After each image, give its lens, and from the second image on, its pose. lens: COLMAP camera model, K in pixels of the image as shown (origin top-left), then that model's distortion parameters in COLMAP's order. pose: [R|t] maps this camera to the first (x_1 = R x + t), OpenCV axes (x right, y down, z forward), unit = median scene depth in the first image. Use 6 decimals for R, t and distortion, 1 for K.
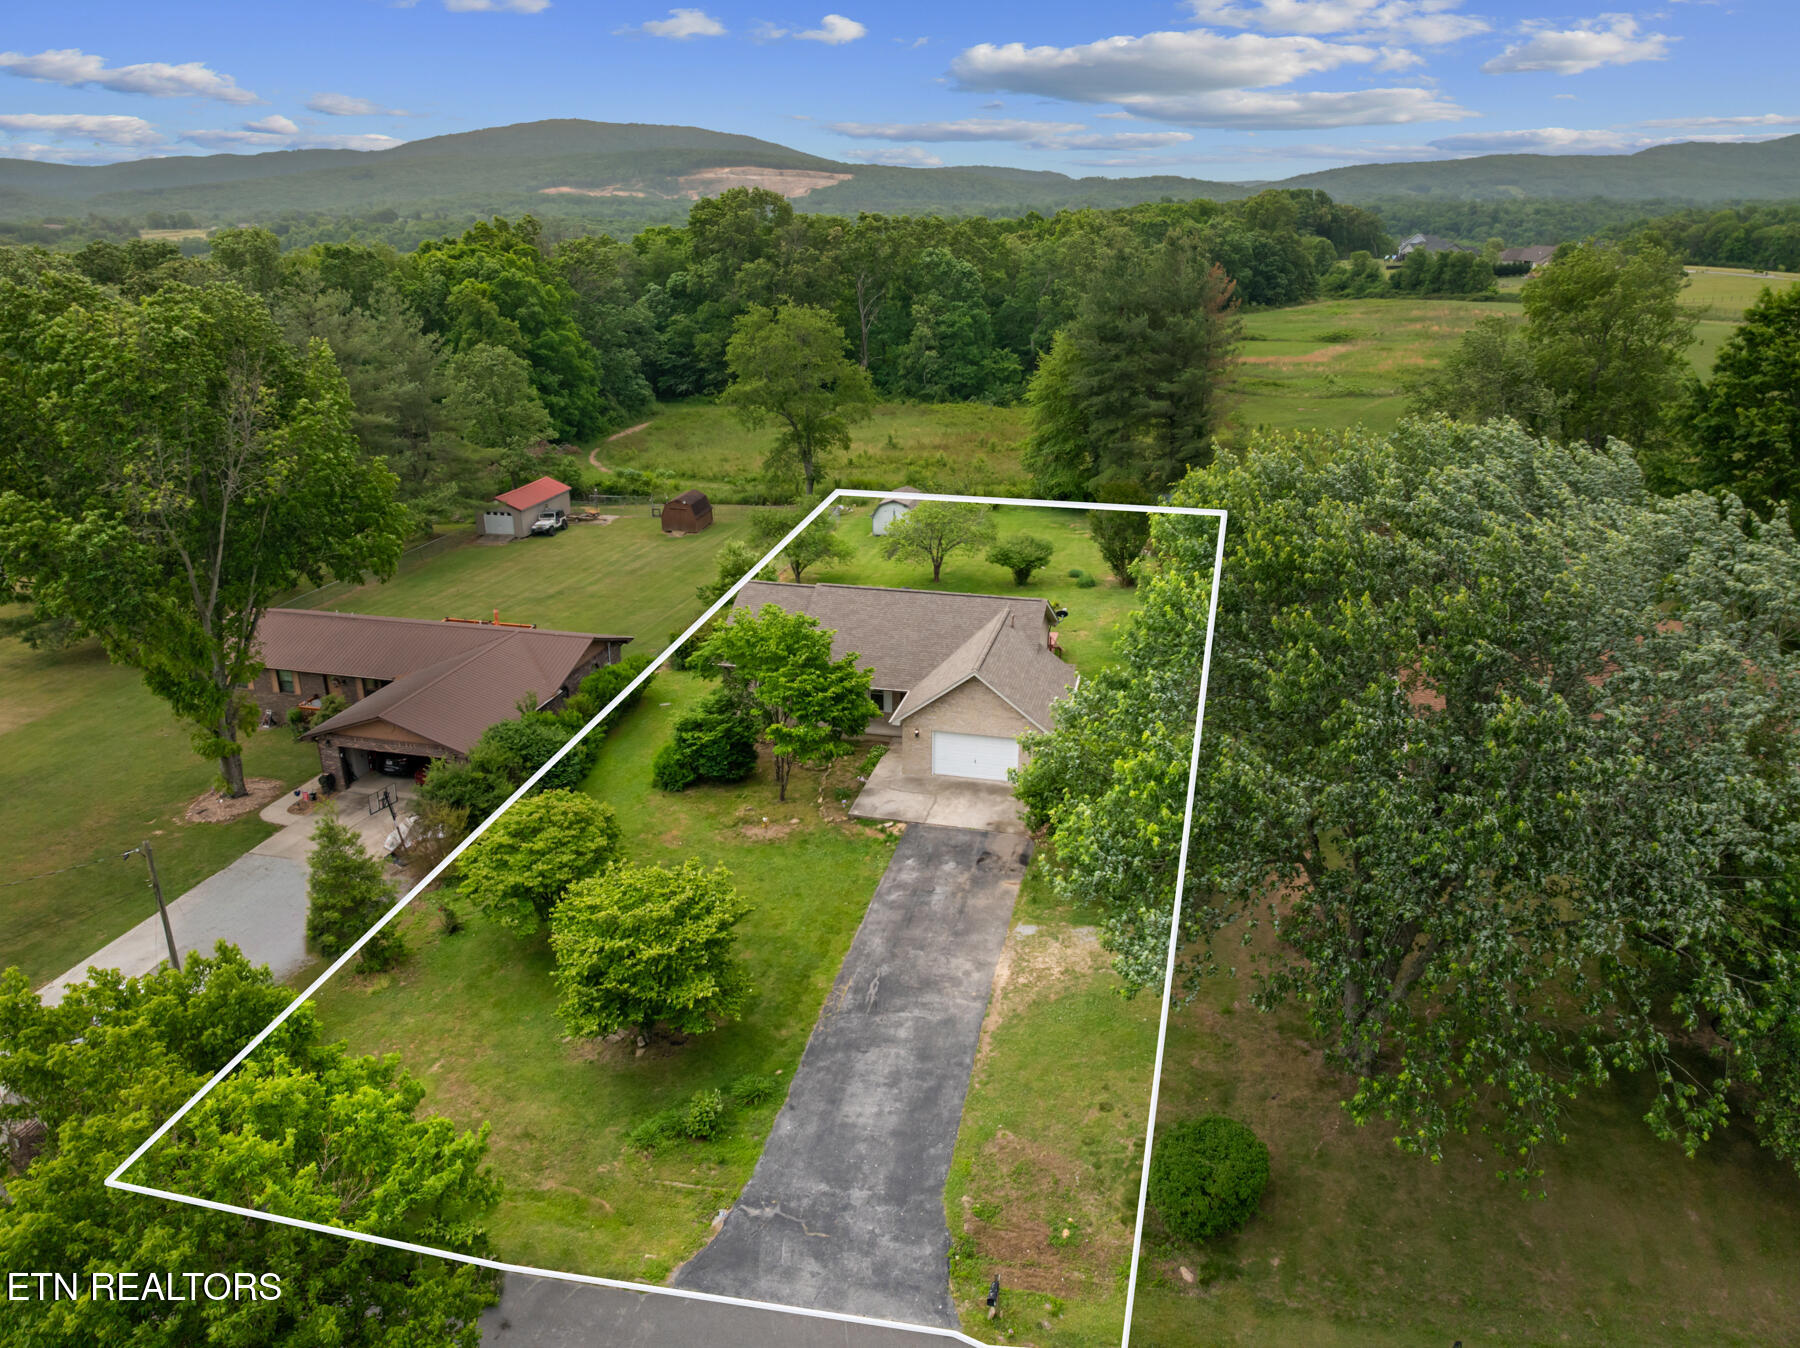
lens RADIAL K [[1225.0, 0, 900.3], [0, 1225.0, 768.9], [0, 0, 1]] dist [-0.098506, 0.211365]
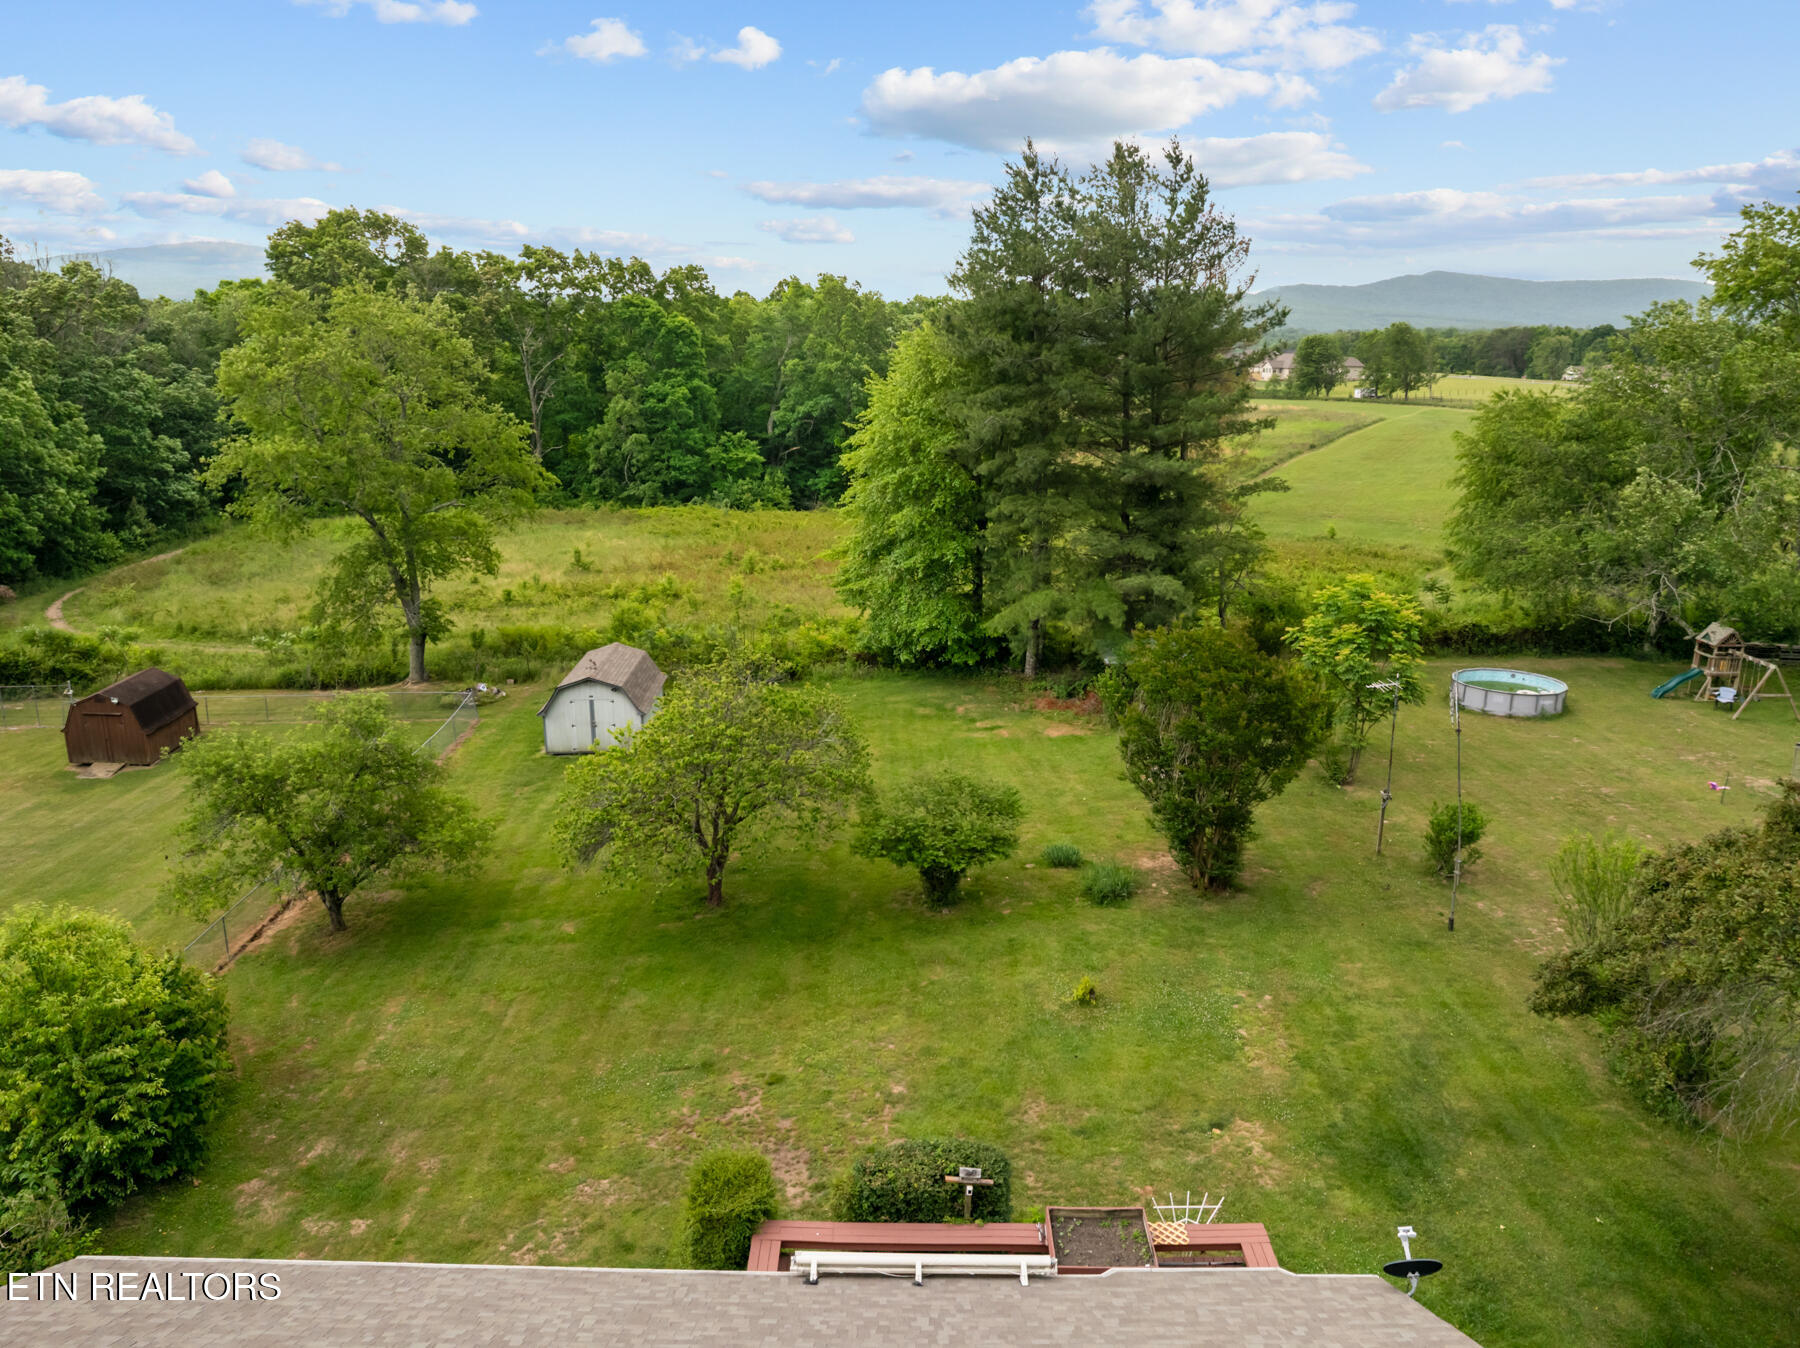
lens RADIAL K [[1260.9, 0, 900.0], [0, 1260.9, 674.0], [0, 0, 1]] dist [-0.035461, 0.000534]
pose [[0.971576, -0.047919, 0.231829, -0.003514], [0.087226, 0.982862, -0.162398, -0.265023], [-0.220074, 0.178003, 0.959105, 1.020422]]
